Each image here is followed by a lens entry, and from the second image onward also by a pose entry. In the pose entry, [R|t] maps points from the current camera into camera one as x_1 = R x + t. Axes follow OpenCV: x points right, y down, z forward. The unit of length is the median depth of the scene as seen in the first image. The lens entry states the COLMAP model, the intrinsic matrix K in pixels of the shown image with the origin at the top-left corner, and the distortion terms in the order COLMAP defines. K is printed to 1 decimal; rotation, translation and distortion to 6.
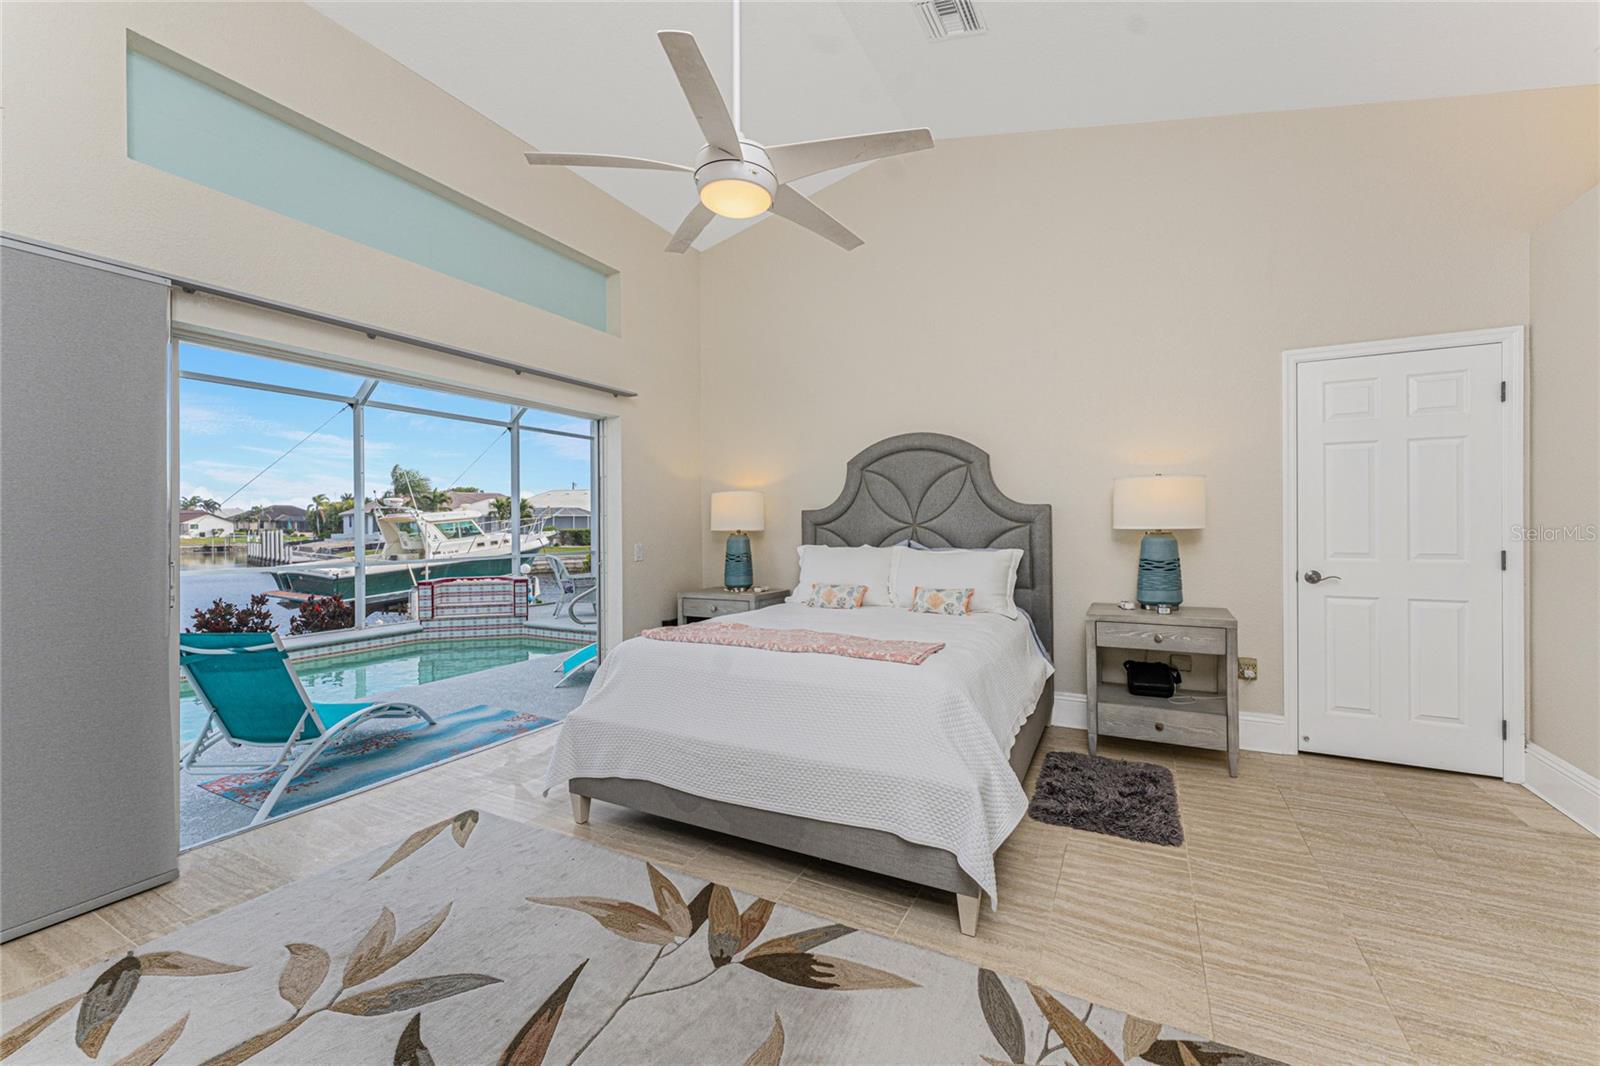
lens RADIAL K [[642.1, 0, 796.5], [0, 642.1, 526.4], [0, 0, 1]] dist [0.000233, 0.000326]
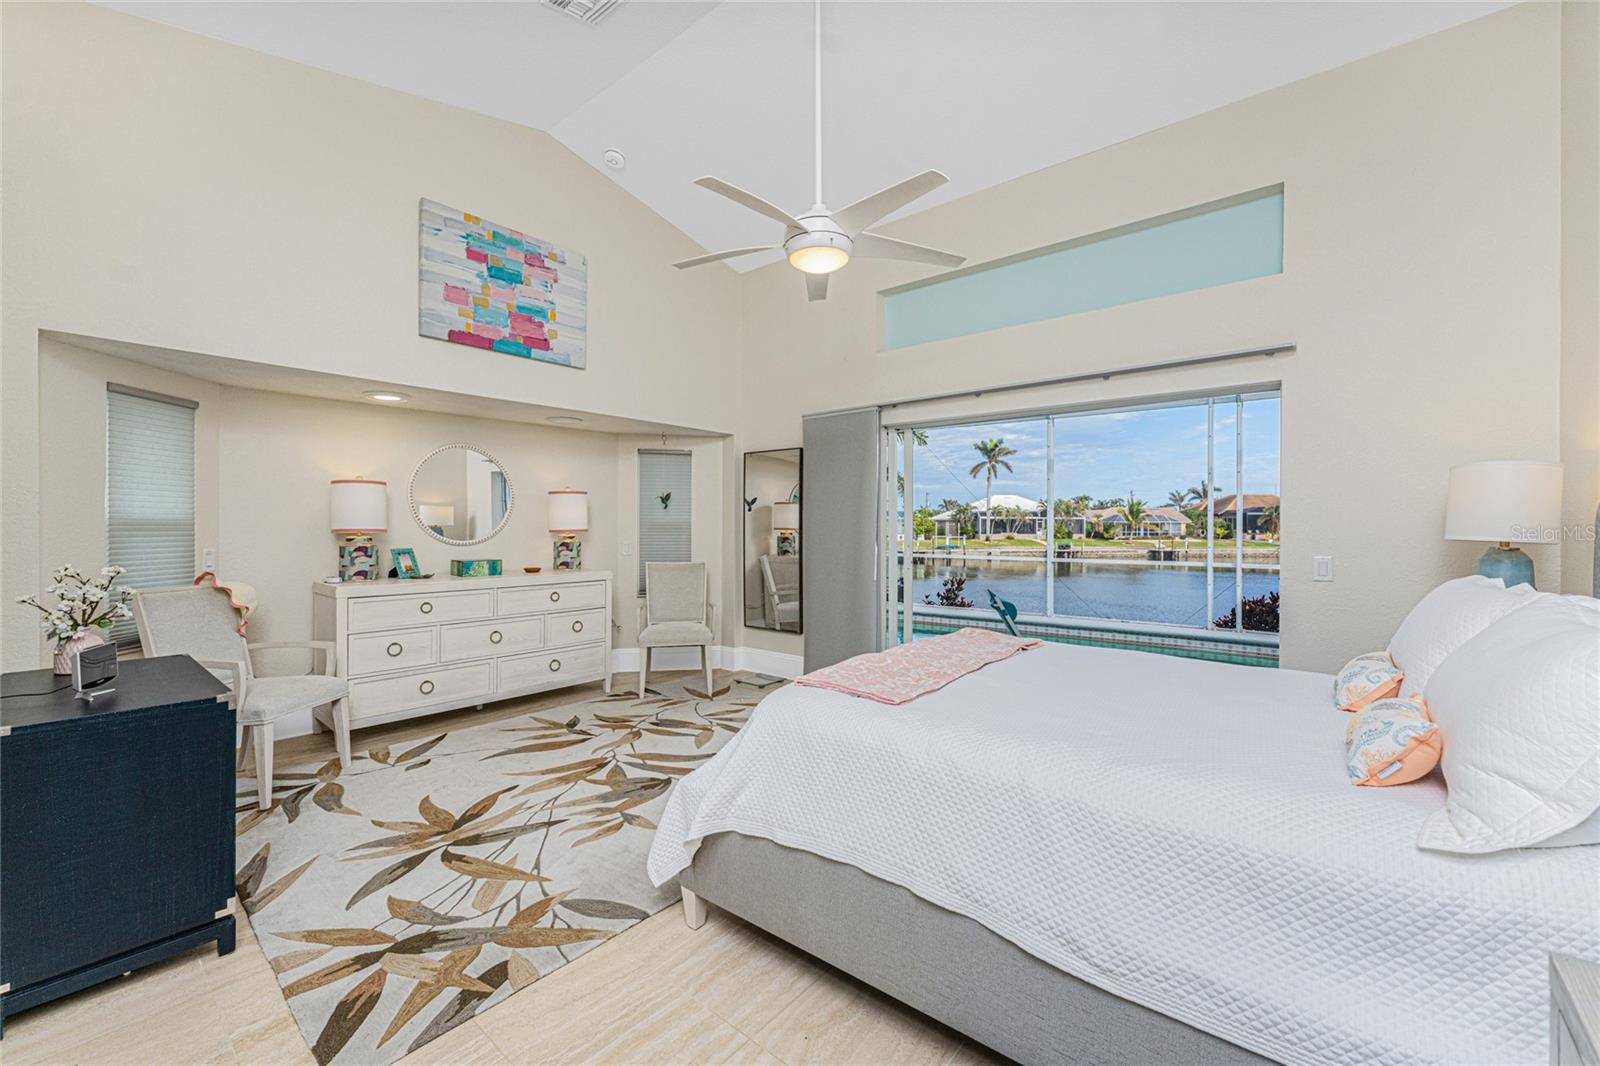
lens RADIAL K [[642.1, 0, 809.0], [0, 642.1, 530.5], [0, 0, 1]] dist [0.000233, 0.000326]
pose [[-0.198079, 0.012537, -0.980106, 1.526419], [-0.003135, 0.999905, 0.013424, -0.020303], [0.980181, 0.005732, -0.198021, 1.701746]]
